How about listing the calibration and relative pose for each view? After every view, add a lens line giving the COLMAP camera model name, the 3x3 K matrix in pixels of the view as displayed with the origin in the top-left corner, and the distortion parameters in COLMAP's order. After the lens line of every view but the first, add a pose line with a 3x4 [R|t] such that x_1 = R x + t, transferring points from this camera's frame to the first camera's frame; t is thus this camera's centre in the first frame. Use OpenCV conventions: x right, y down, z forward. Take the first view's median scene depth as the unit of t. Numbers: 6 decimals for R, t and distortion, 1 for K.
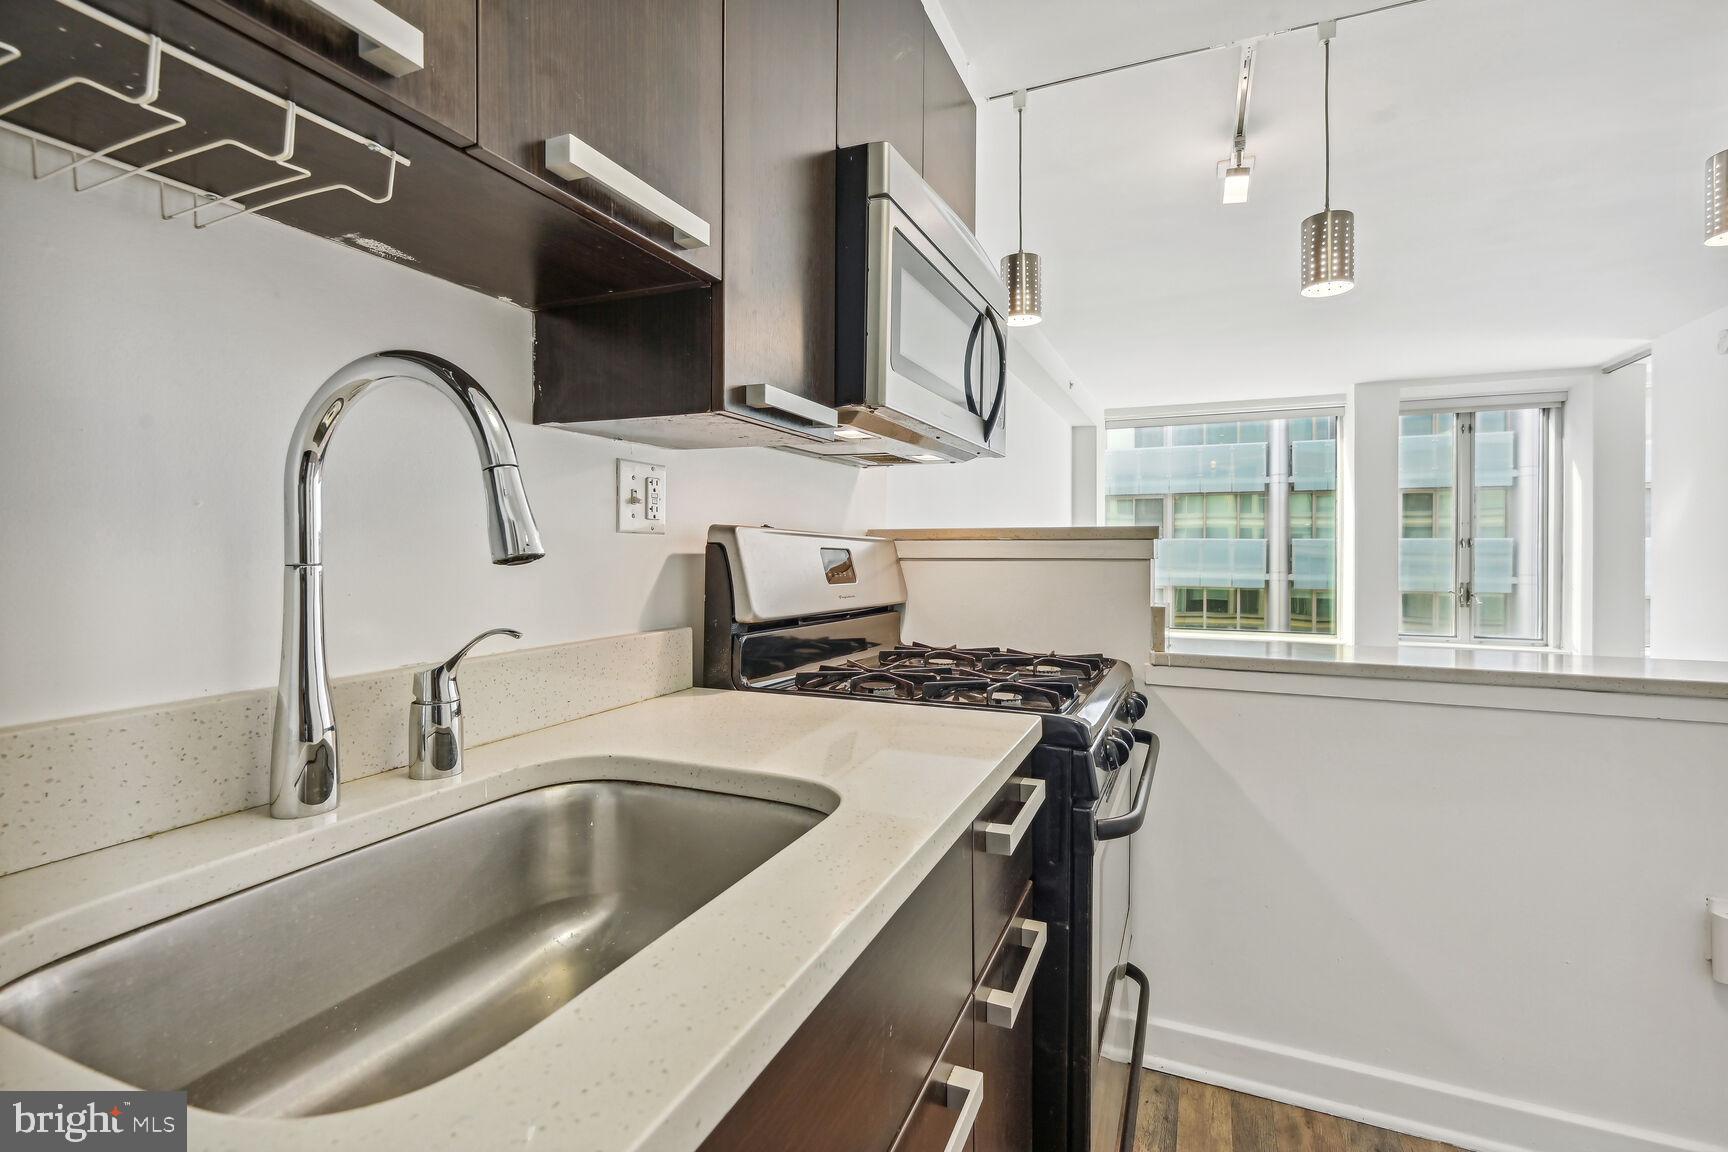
lens RADIAL K [[795.7, 0, 860.6], [0, 795.7, 542.5], [0, 0, 1]] dist [-0.001433, 0.000010]
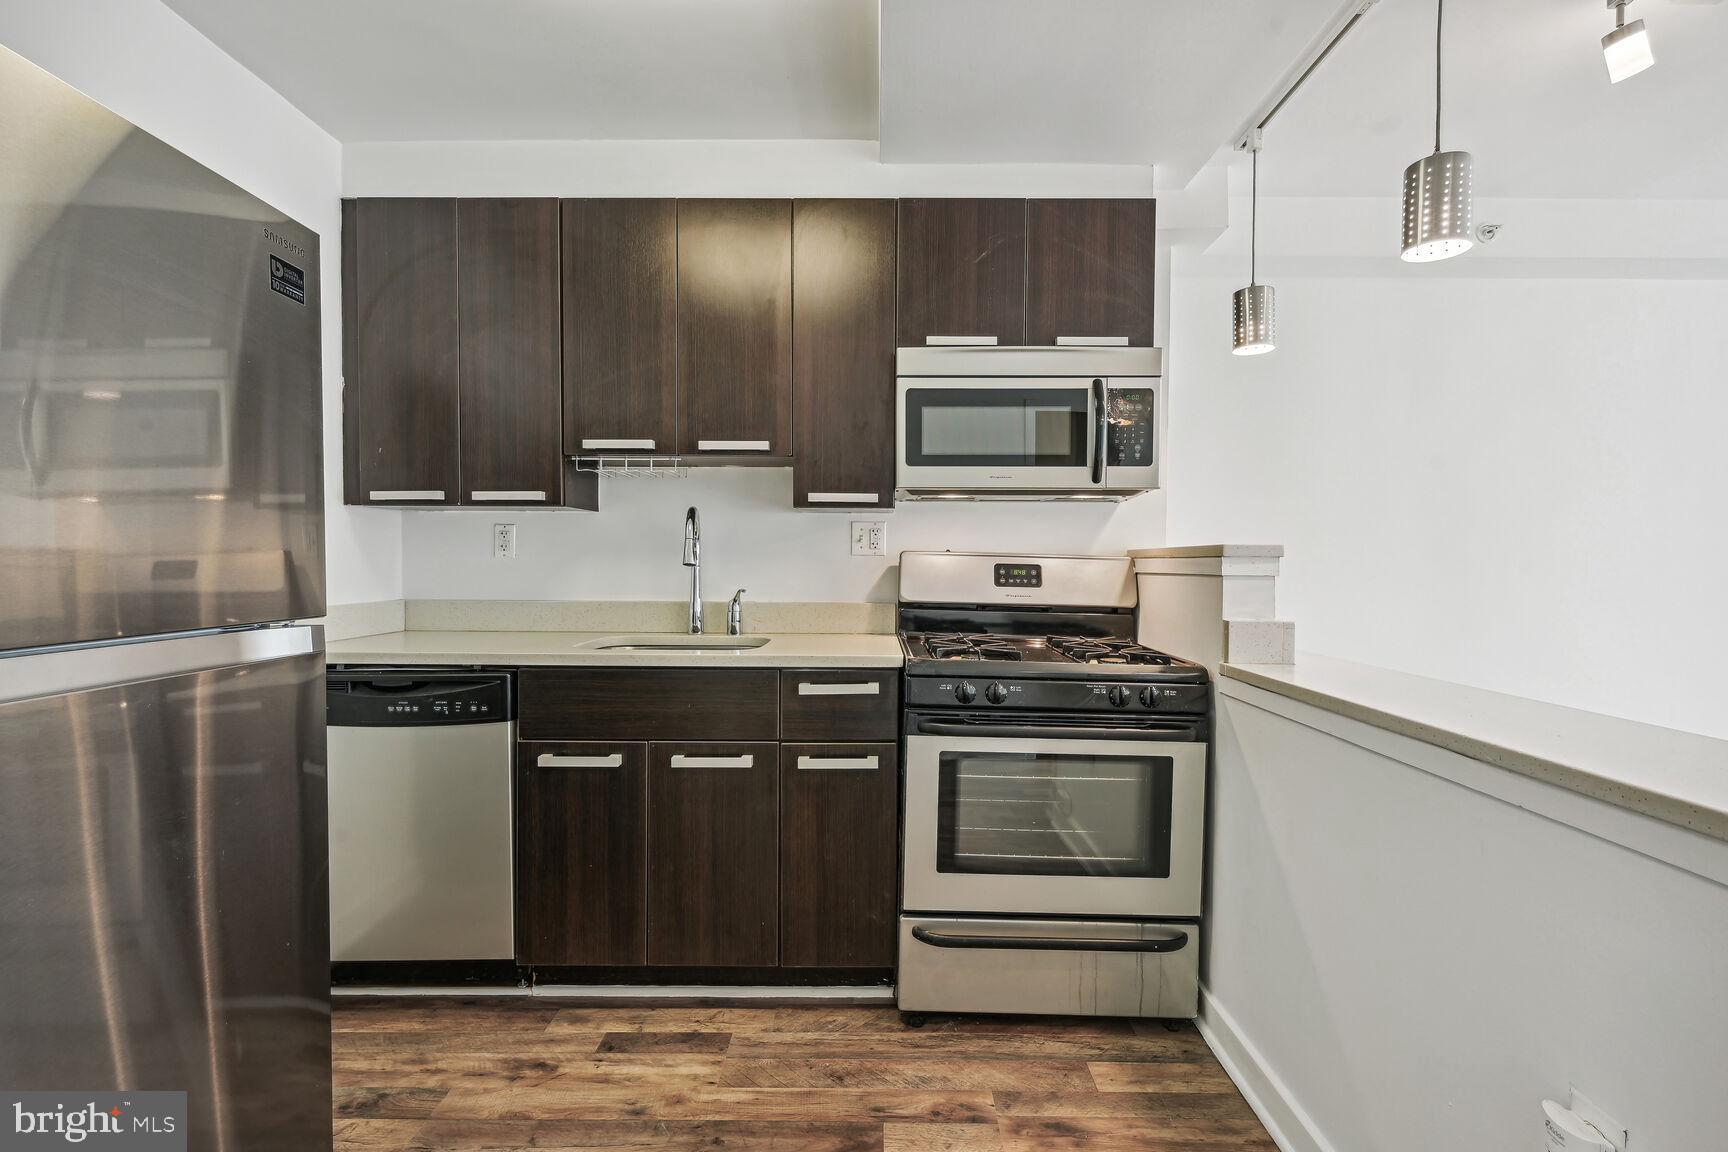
lens RADIAL K [[778.7, 0, 868.4], [0, 778.7, 567.5], [0, 0, 1]] dist [0.002093, 0.000054]
pose [[0.390434, 0.008609, -0.920591, 1.118296], [-0.000490, 0.999958, 0.009143, -0.000434], [0.920631, -0.003119, 0.390422, 0.152370]]
